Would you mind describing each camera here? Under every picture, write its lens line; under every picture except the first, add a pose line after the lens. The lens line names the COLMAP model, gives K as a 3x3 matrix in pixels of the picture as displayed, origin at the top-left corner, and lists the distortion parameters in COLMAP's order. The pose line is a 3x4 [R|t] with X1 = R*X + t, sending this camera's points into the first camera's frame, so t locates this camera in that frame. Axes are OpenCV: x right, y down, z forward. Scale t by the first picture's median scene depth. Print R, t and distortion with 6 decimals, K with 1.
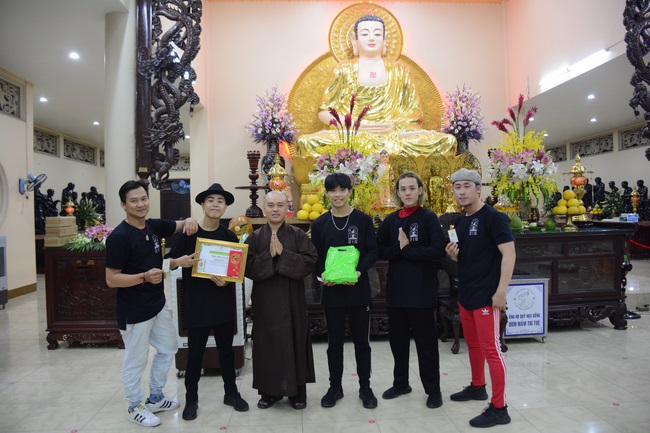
lens RADIAL K [[504.0, 0, 325.0], [0, 504.0, 216.5], [0, 0, 1]] dist [-0.152635, 0.099993]
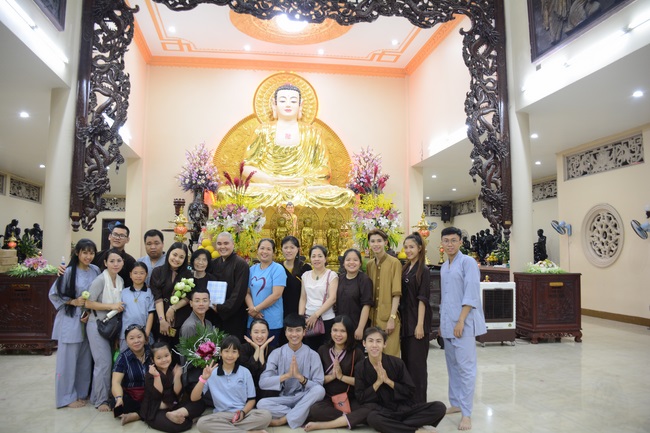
lens RADIAL K [[504.0, 0, 325.0], [0, 504.0, 216.5], [0, 0, 1]] dist [-0.152635, 0.099993]
pose [[0.995296, 0.030662, 0.091899, 0.127538], [-0.022635, 0.995938, -0.087154, 0.003313], [-0.094198, 0.084664, 0.991947, -0.243529]]
